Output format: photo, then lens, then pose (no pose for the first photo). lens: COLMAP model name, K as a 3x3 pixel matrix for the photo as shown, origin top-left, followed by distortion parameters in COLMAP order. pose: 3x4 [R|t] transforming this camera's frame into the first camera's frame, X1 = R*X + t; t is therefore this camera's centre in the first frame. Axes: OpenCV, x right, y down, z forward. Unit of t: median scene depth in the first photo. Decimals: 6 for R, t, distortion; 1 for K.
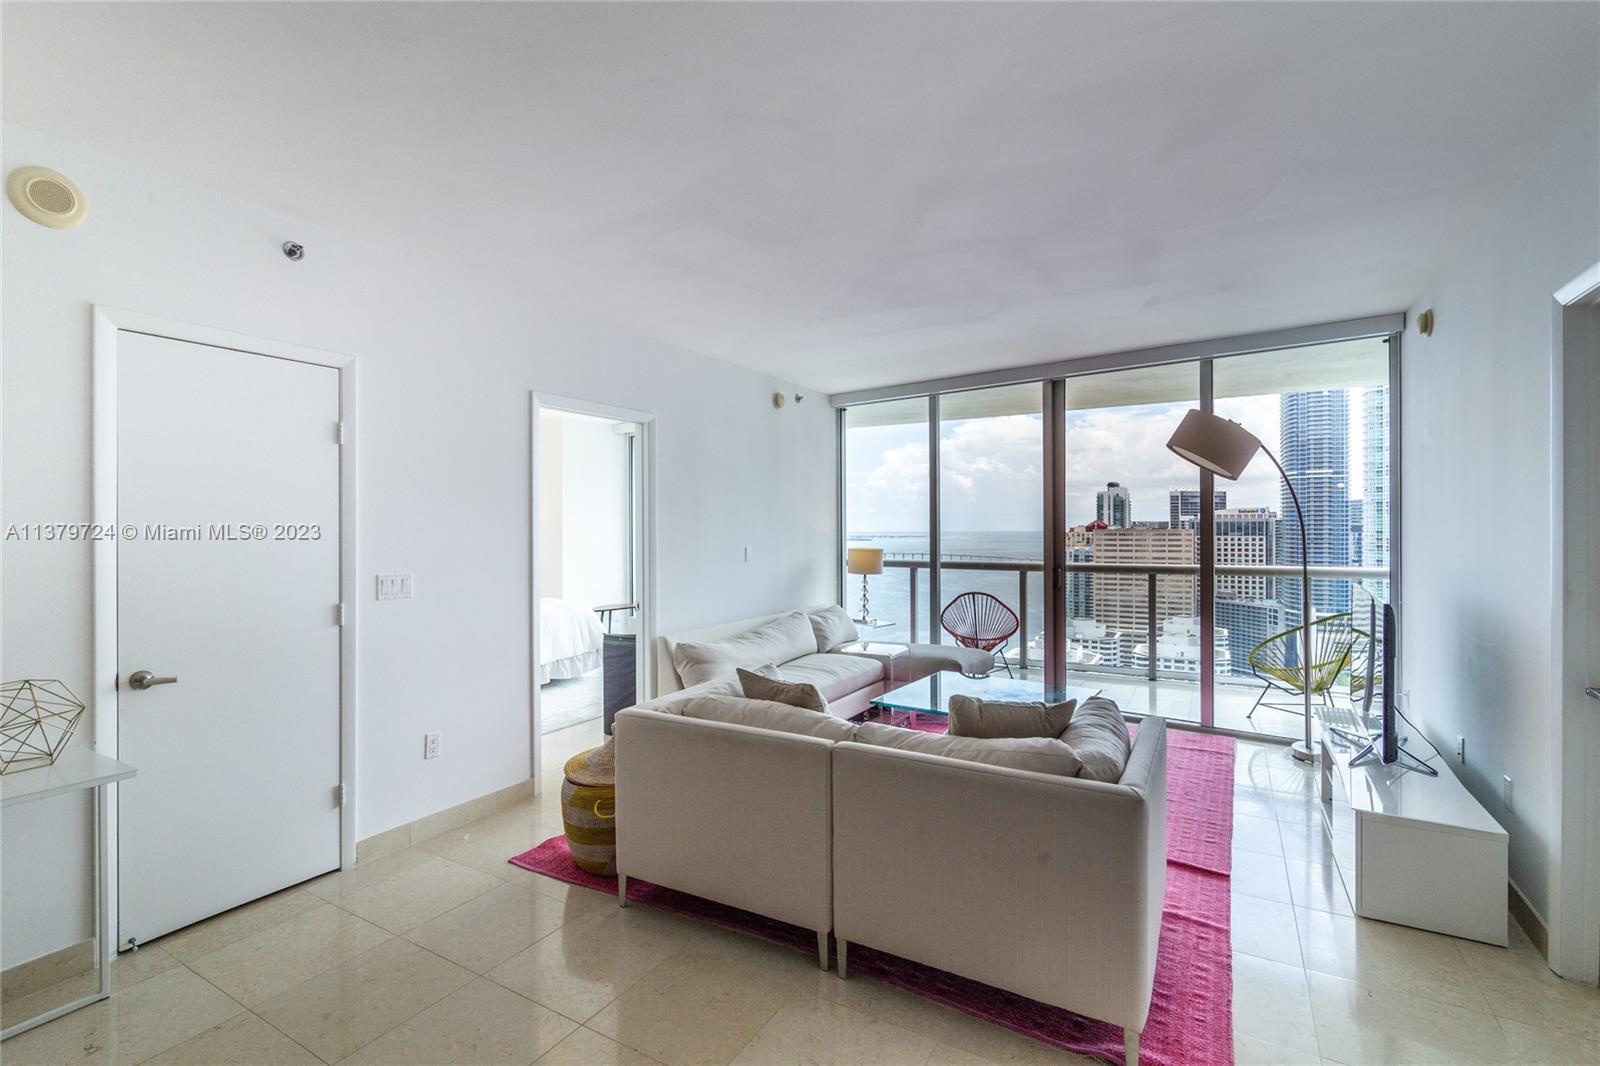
lens RADIAL K [[726.3, 0, 796.2], [0, 726.3, 531.6], [0, 0, 1]] dist [0.001304, -0.000650]
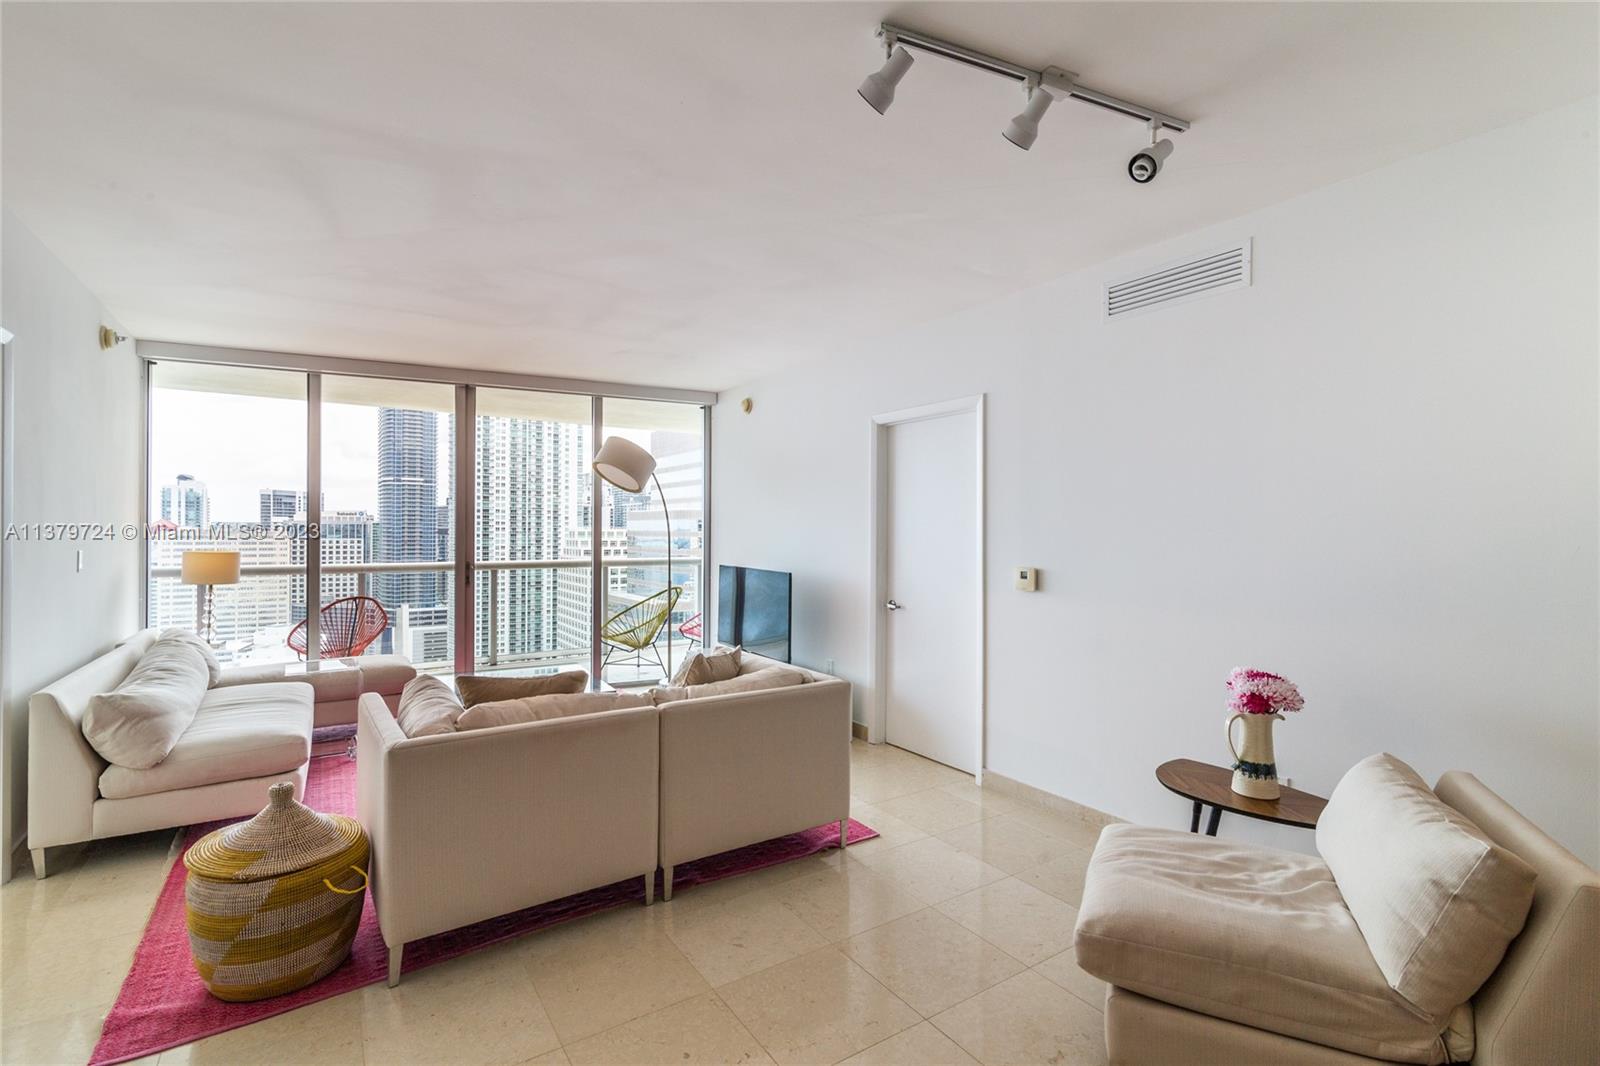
lens RADIAL K [[726.3, 0, 796.2], [0, 726.3, 531.6], [0, 0, 1]] dist [0.001304, -0.000650]
pose [[0.438949, 0.005975, 0.898492, -0.337680], [-0.002881, 0.999982, -0.005243, 0.004446], [-0.898507, -0.000287, 0.438959, 0.103820]]
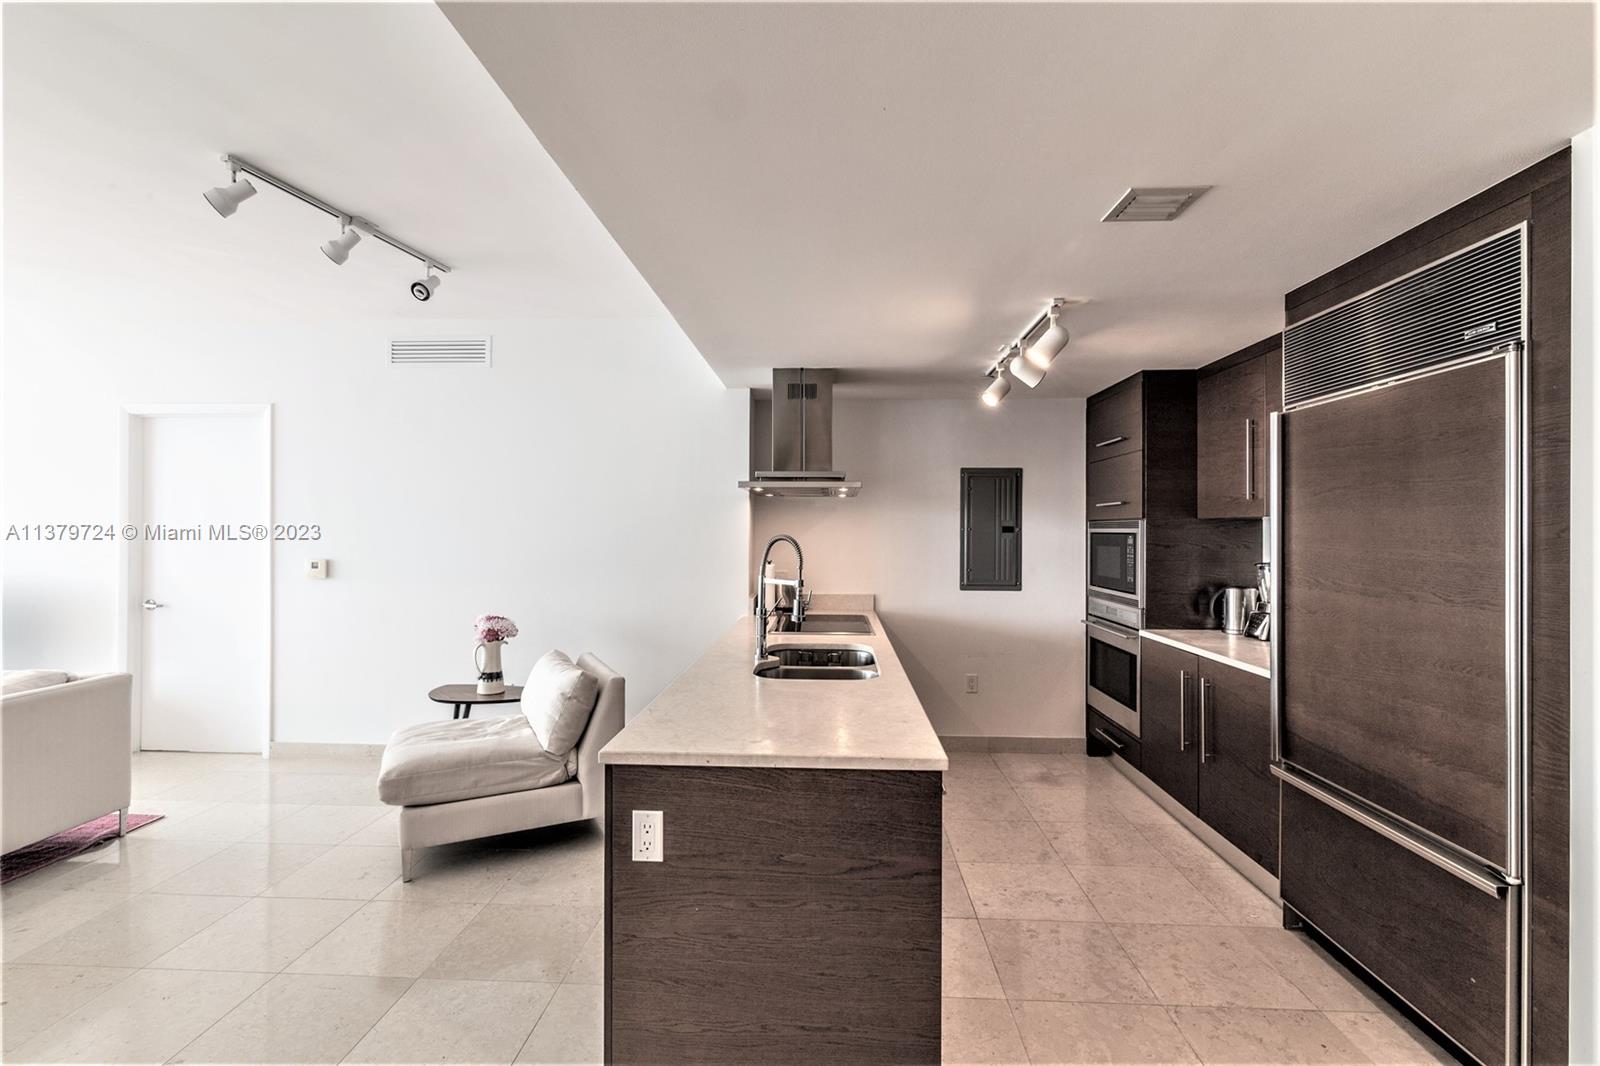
lens RADIAL K [[726.3, 0, 796.2], [0, 726.3, 531.6], [0, 0, 1]] dist [0.001304, -0.000650]
pose [[-0.460105, 0.002623, 0.887861, -0.538367], [0.000851, 0.999996, -0.002513, 0.006085], [-0.887864, -0.000400, -0.460105, 0.107649]]
